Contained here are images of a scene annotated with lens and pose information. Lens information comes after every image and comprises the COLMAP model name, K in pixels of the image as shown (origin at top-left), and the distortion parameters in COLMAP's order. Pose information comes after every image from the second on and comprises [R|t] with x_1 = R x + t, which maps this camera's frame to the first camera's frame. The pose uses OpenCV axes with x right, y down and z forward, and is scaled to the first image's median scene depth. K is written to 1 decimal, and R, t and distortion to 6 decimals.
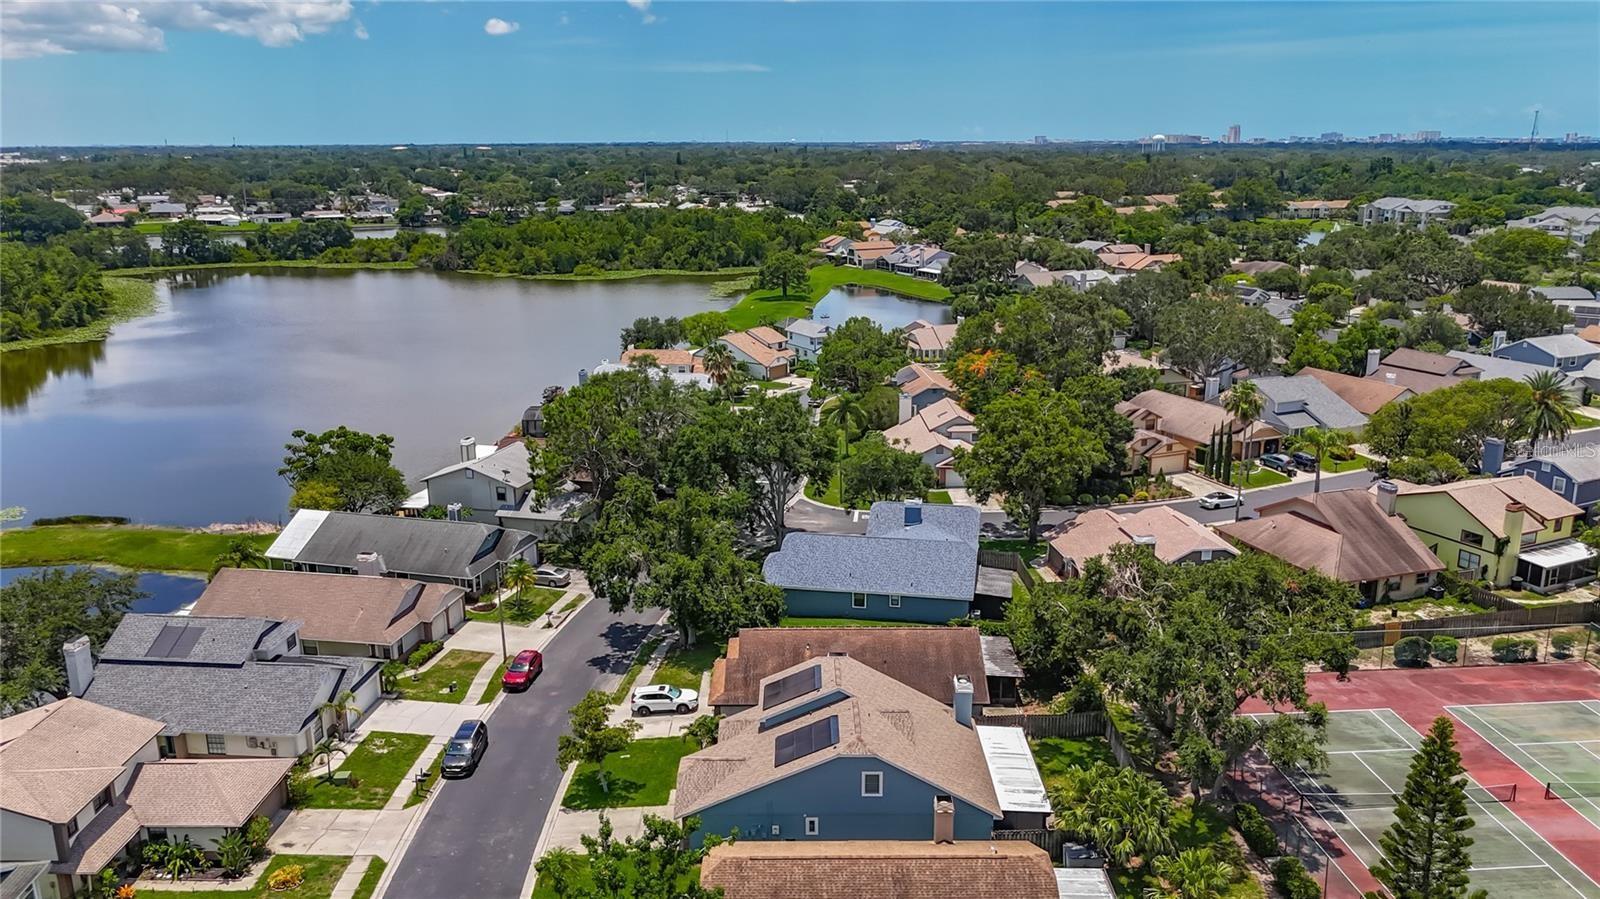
lens RADIAL K [[1210.0, 0, 816.0], [0, 1210.0, 444.4], [0, 0, 1]] dist [0.049526, -0.089672]
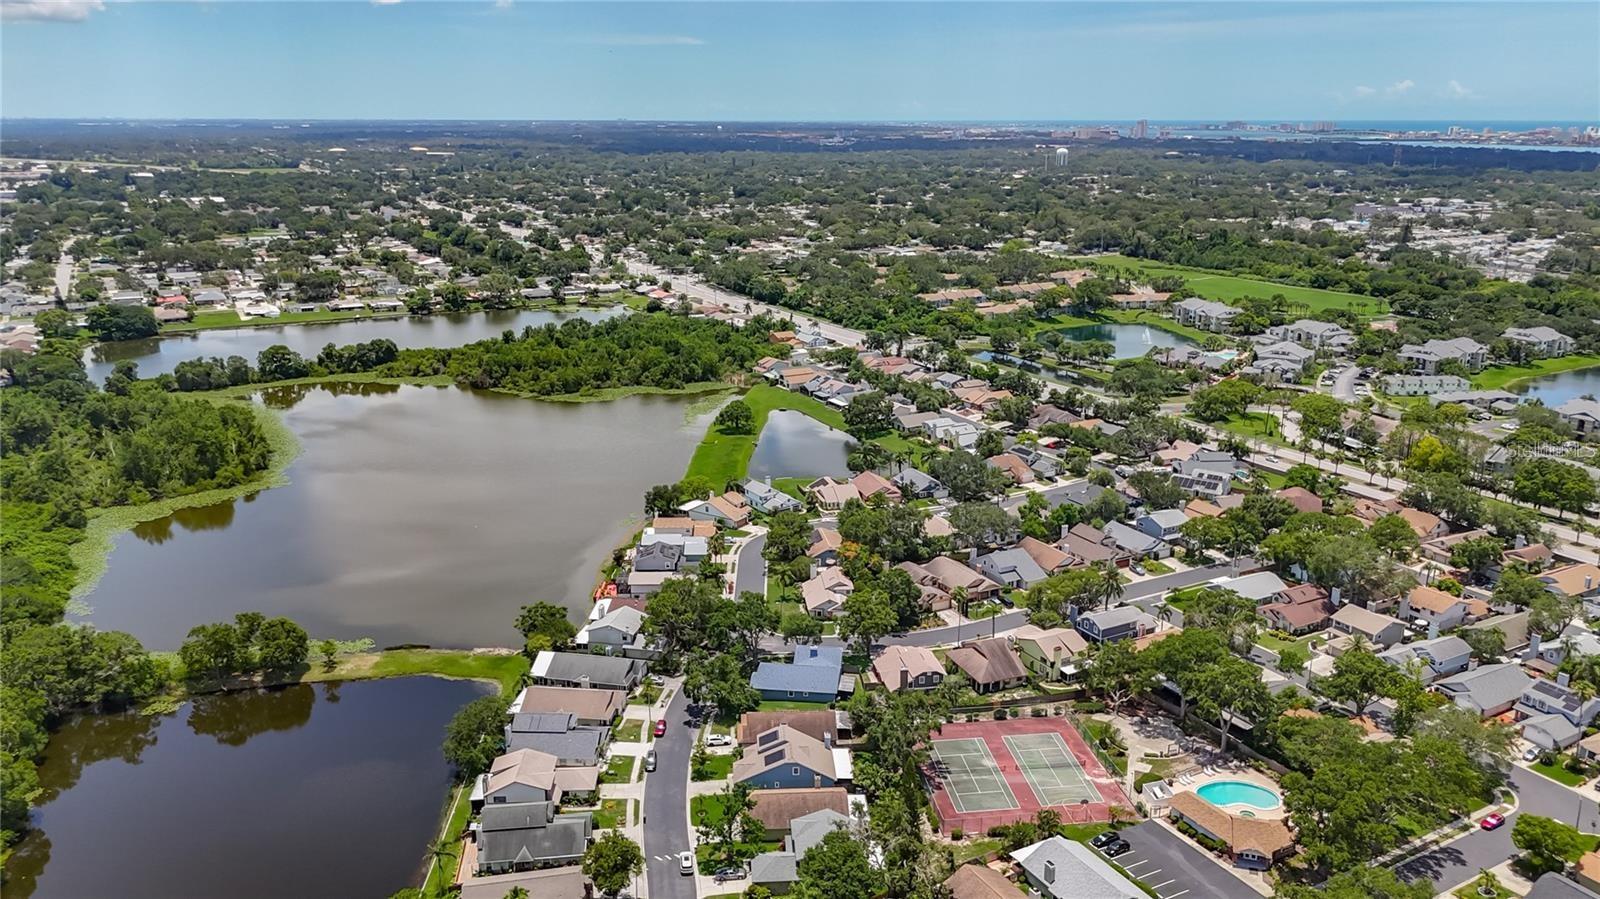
lens RADIAL K [[1210.0, 0, 816.0], [0, 1210.0, 444.4], [0, 0, 1]] dist [0.049526, -0.089672]
pose [[0.998185, -0.010019, 0.059384, -0.054412], [0.008554, 0.999654, 0.024871, -0.435040], [-0.059613, -0.024317, 0.997925, -1.433772]]
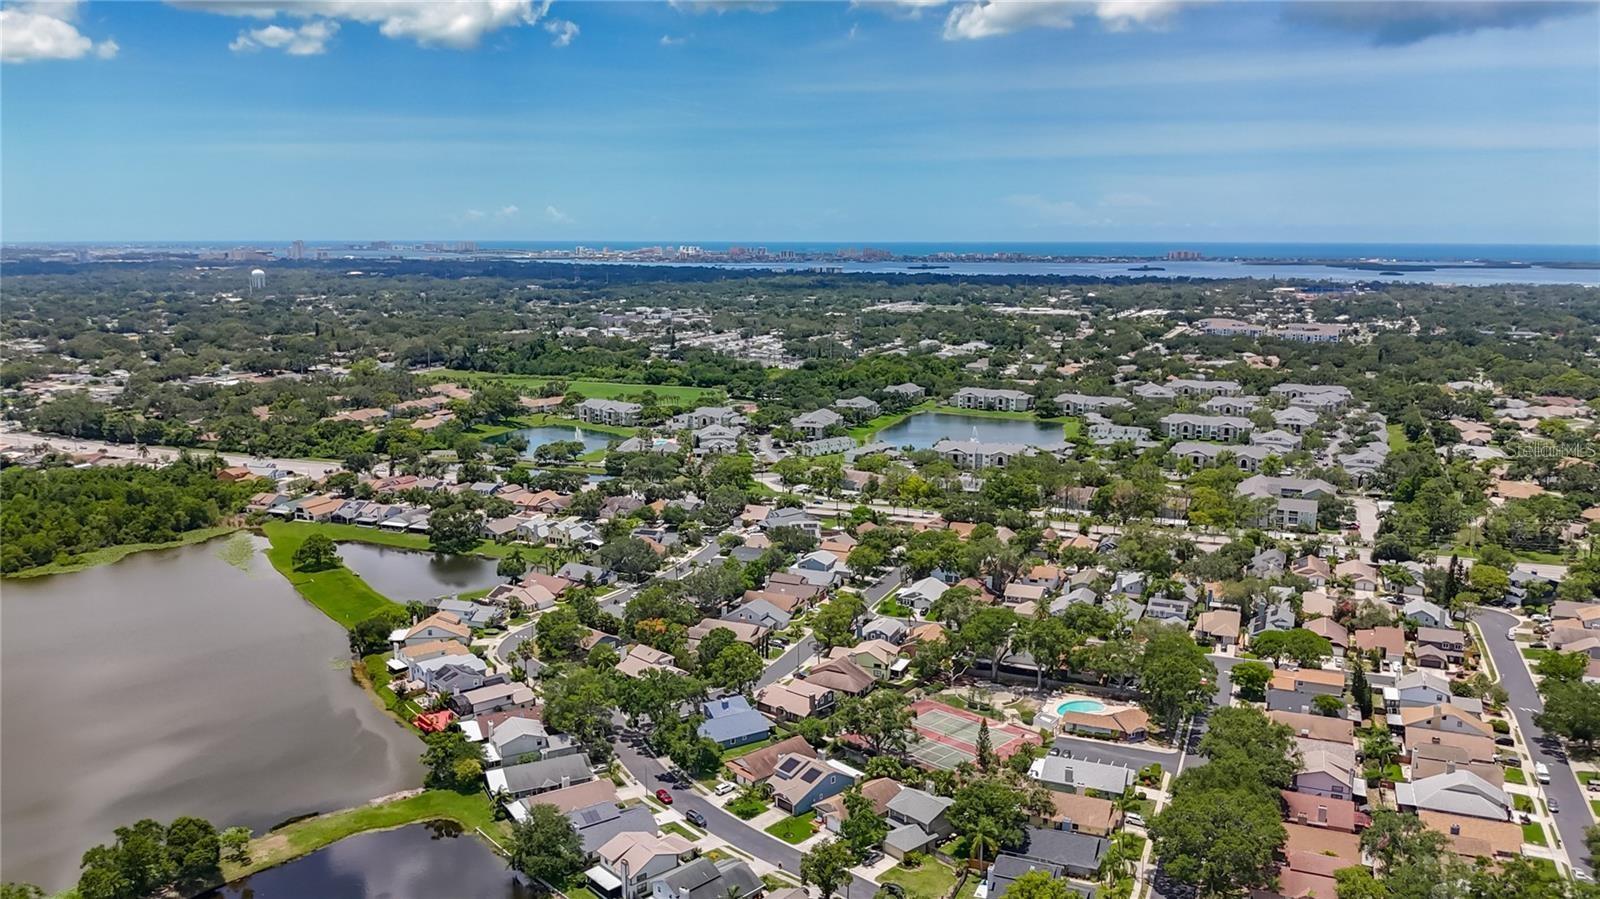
lens RADIAL K [[1210.0, 0, 816.0], [0, 1210.0, 444.4], [0, 0, 1]] dist [0.049526, -0.089672]
pose [[0.734846, -0.107436, 0.669671, -1.609090], [0.155130, 0.987824, -0.011749, -0.478100], [-0.660255, 0.112520, 0.742565, -1.260166]]
